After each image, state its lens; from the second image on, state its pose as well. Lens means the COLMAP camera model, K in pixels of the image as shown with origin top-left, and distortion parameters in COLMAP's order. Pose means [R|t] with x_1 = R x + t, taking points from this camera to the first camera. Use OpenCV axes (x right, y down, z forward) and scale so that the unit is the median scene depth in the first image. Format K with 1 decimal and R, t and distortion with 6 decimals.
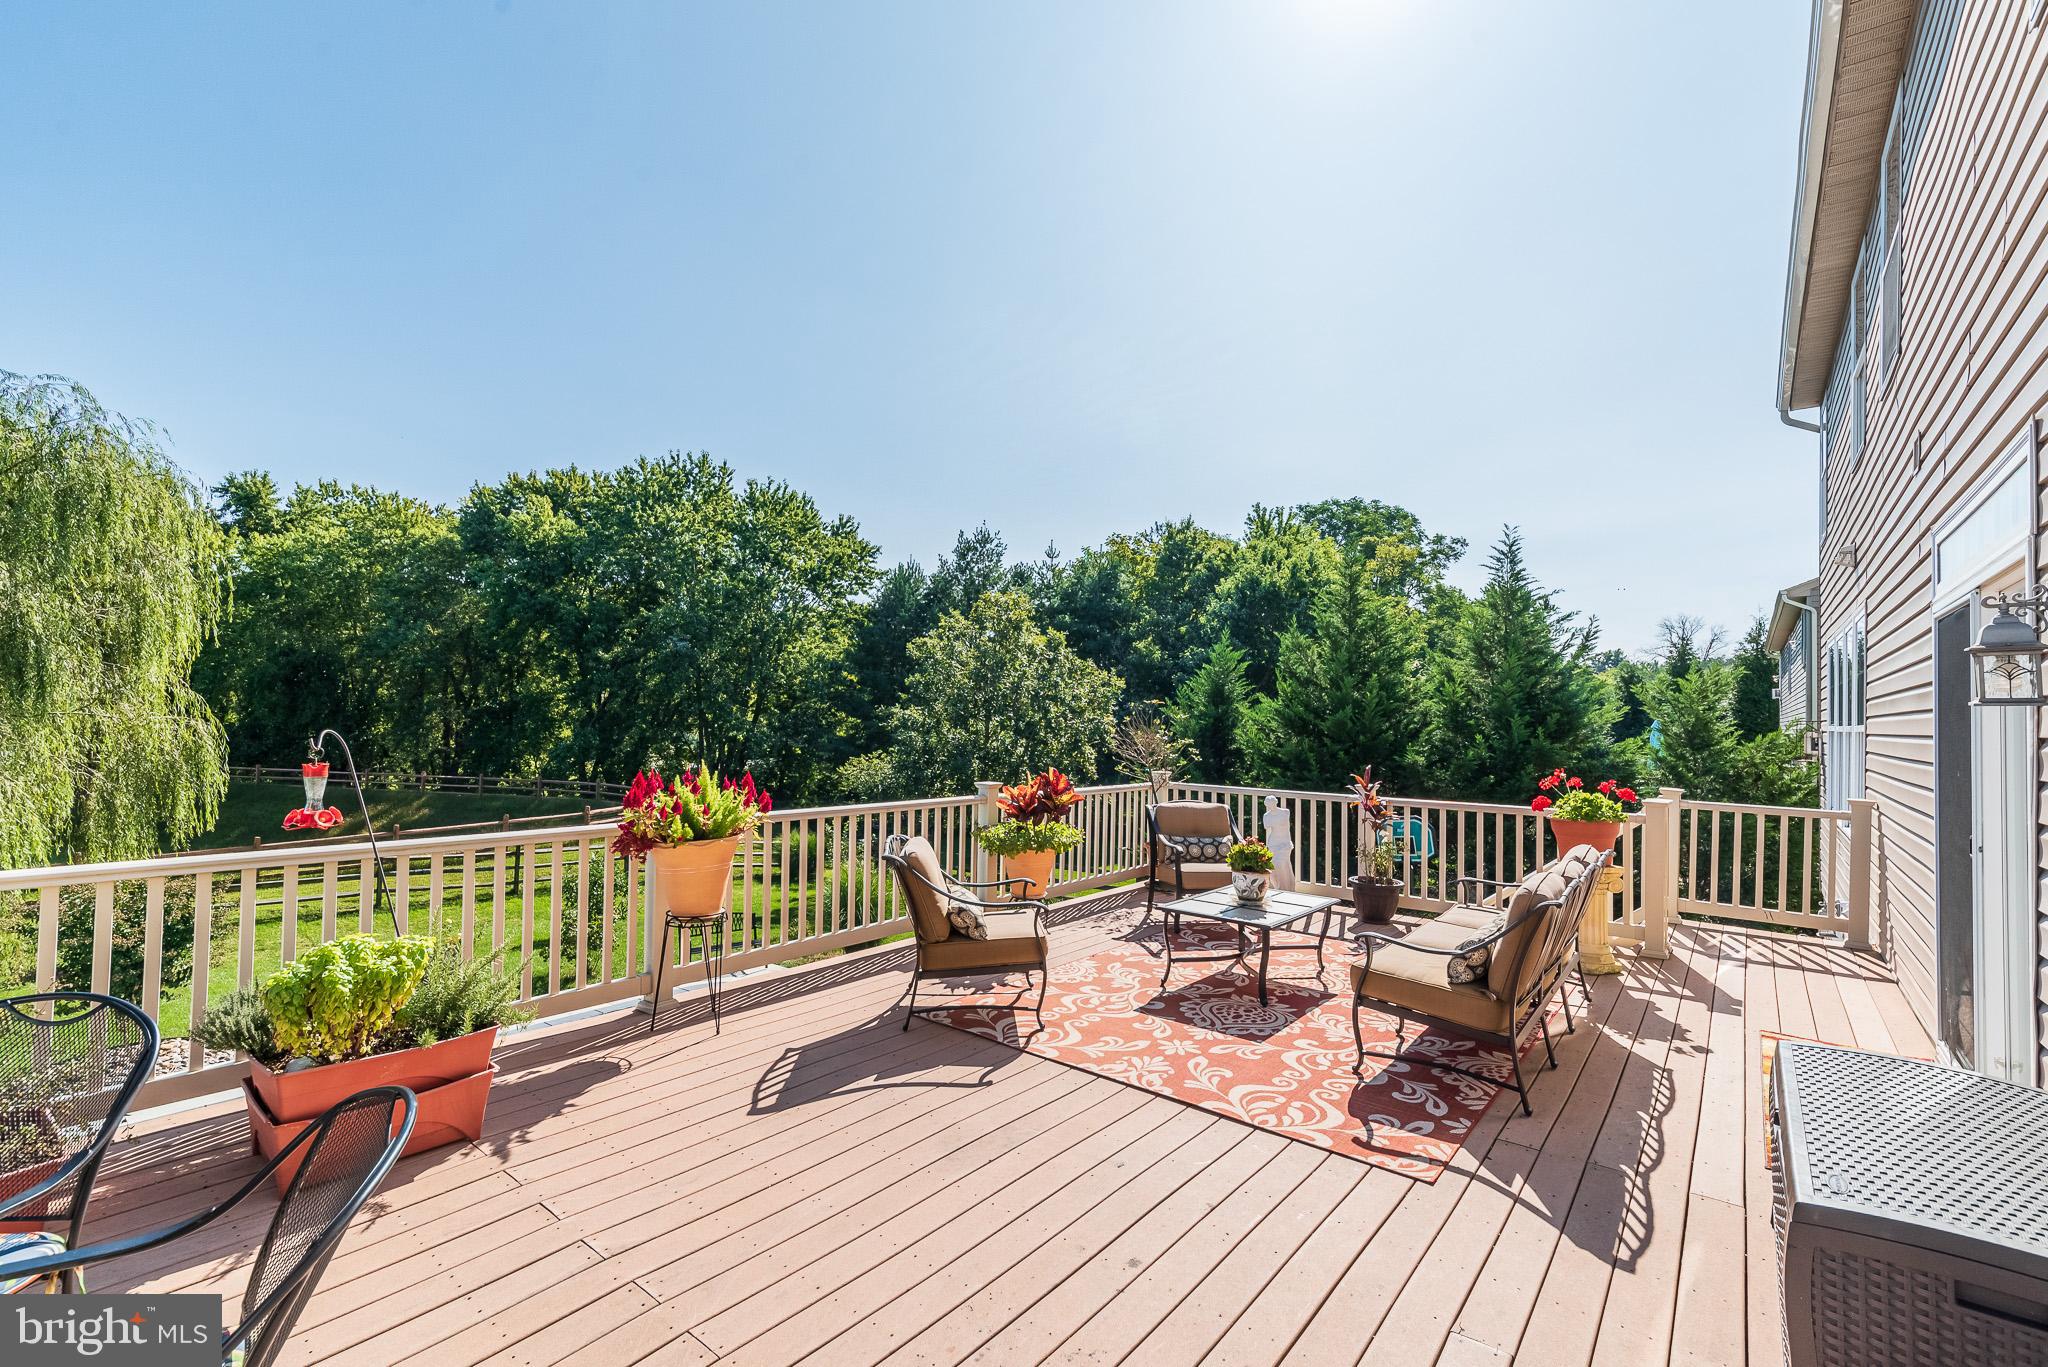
lens RADIAL K [[897.4, 0, 1013.7], [0, 897.4, 683.1], [0, 0, 1]] dist [-0.006560, 0.000984]
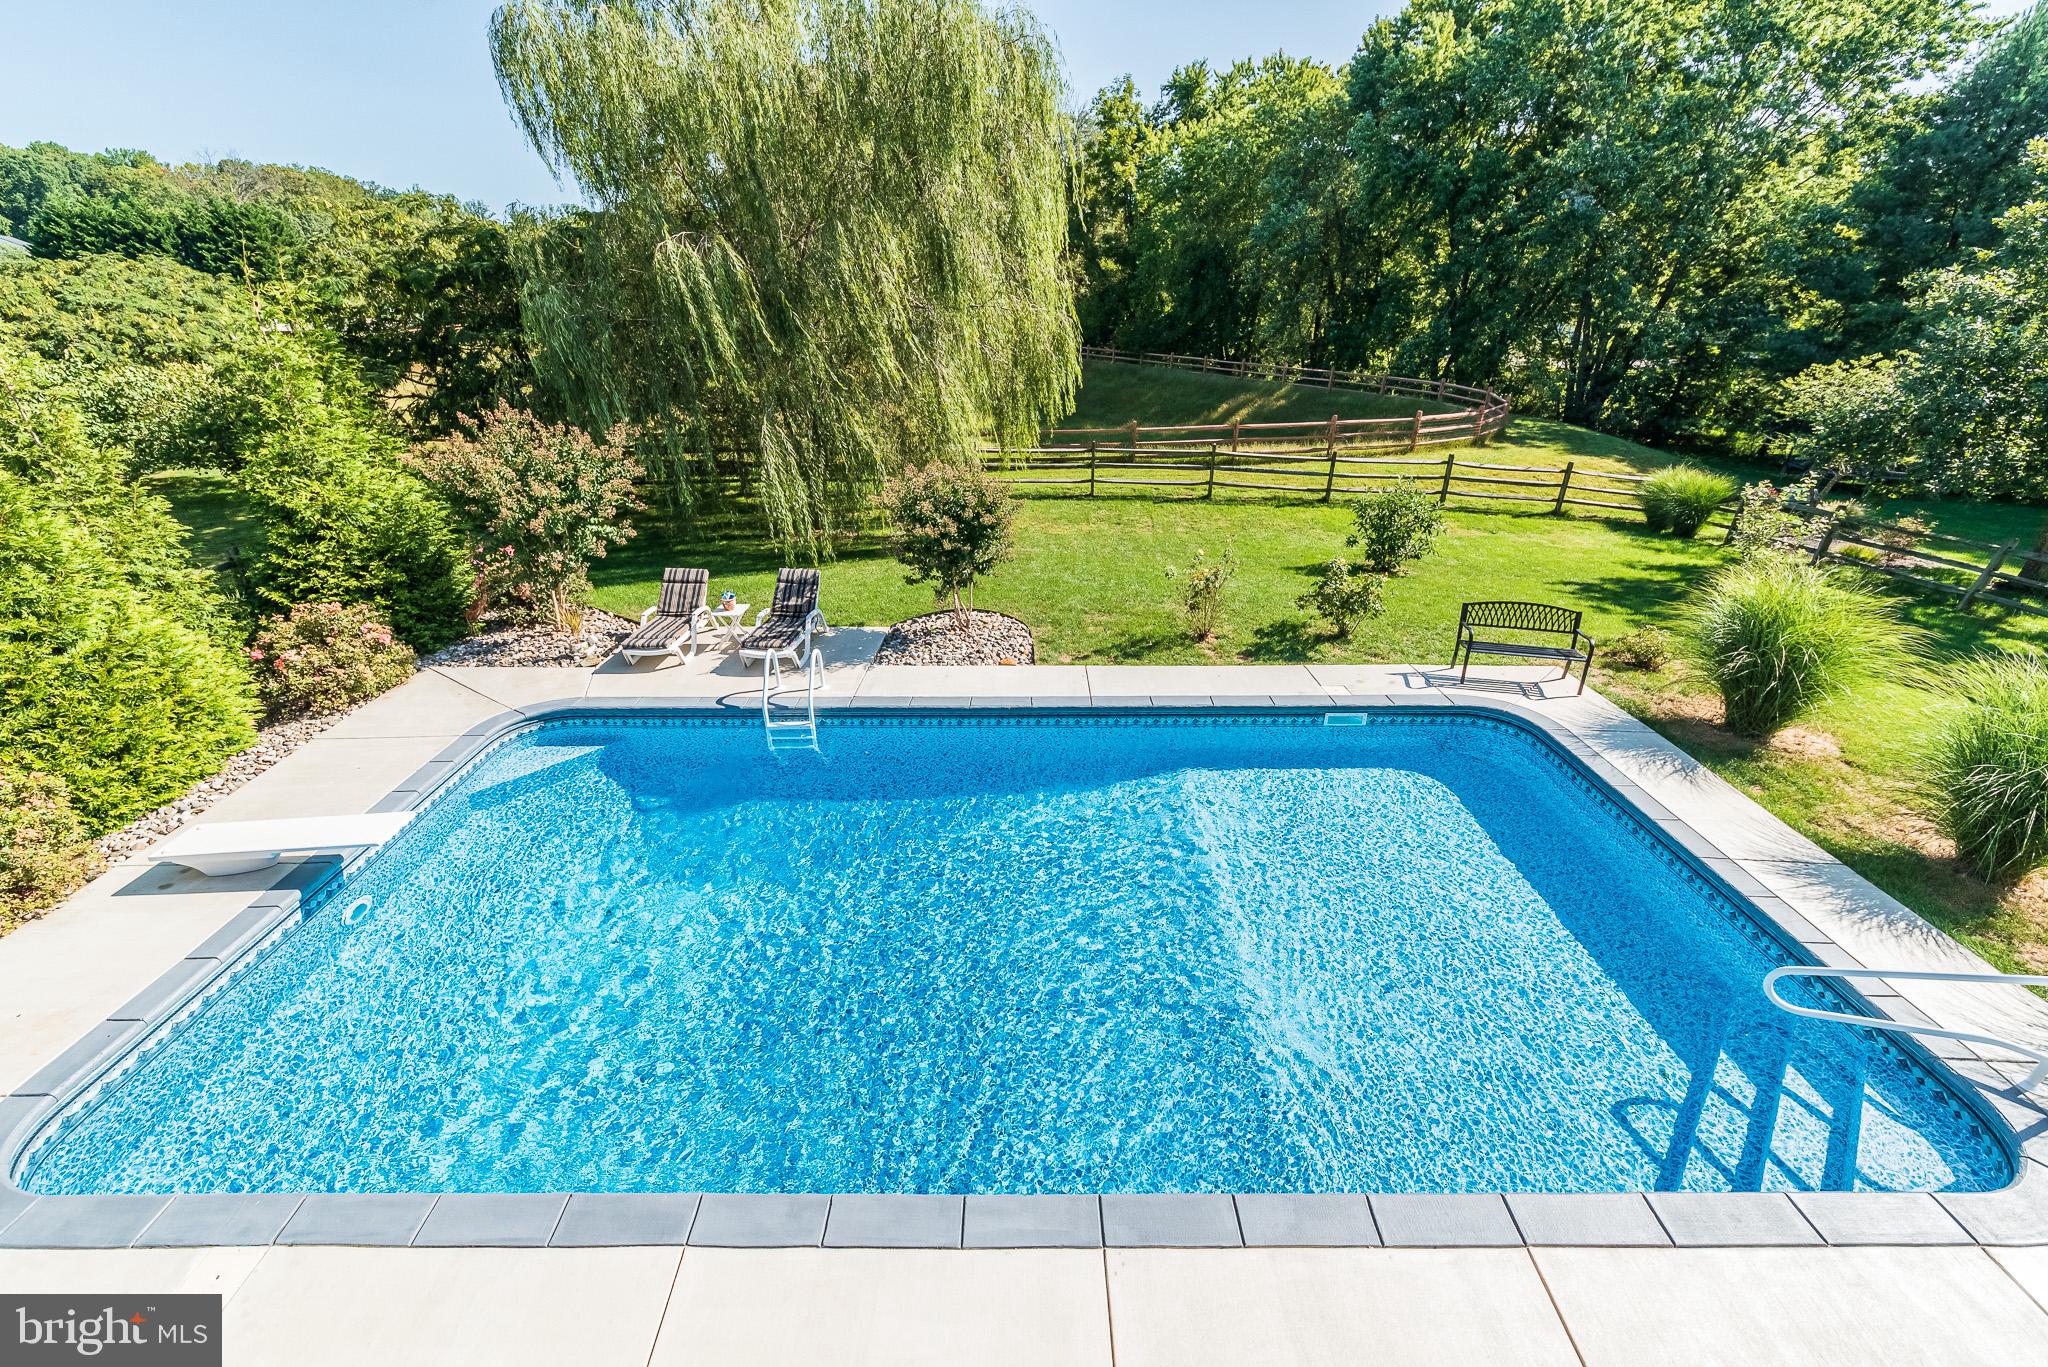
lens RADIAL K [[809.9, 0, 1031.2], [0, 809.9, 693.0], [0, 0, 1]] dist [-0.002859, 0.001072]
pose [[0.627717, 0.323632, -0.707979, -0.236830], [0.042608, 0.893834, 0.446368, 0.045045], [0.777275, -0.310359, 0.547286, 0.793149]]
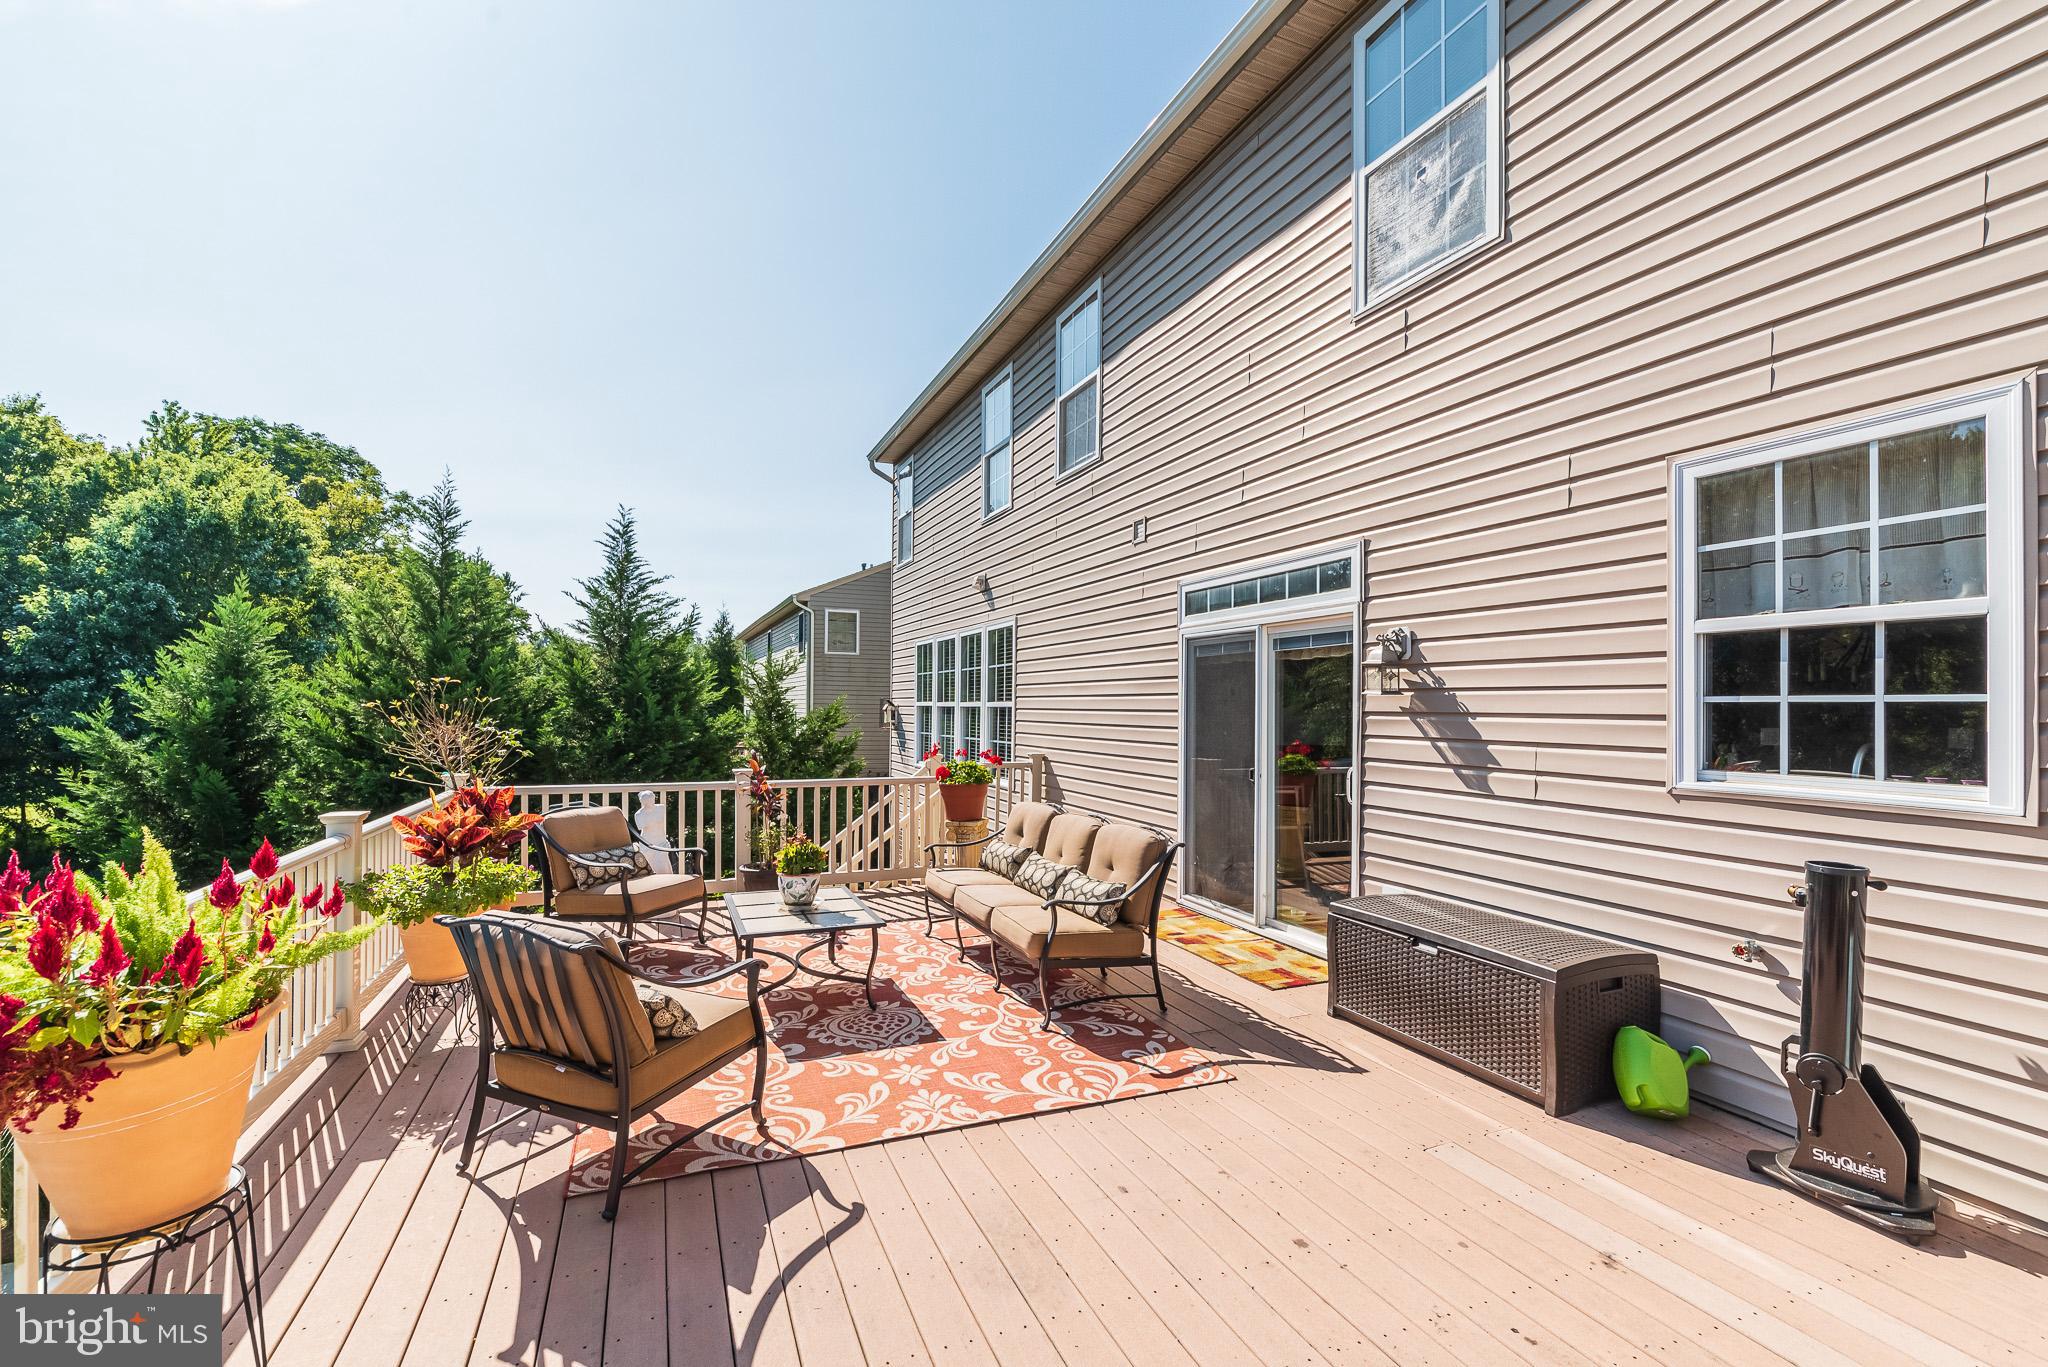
lens RADIAL K [[897.4, 0, 1031.7], [0, 897.4, 693.1], [0, 0, 1]] dist [-0.006560, 0.000984]
pose [[0.465929, -0.002054, 0.884820, -0.364974], [-0.031218, 0.999337, 0.018759, 0.004202], [-0.884271, -0.036362, 0.465556, 0.327470]]
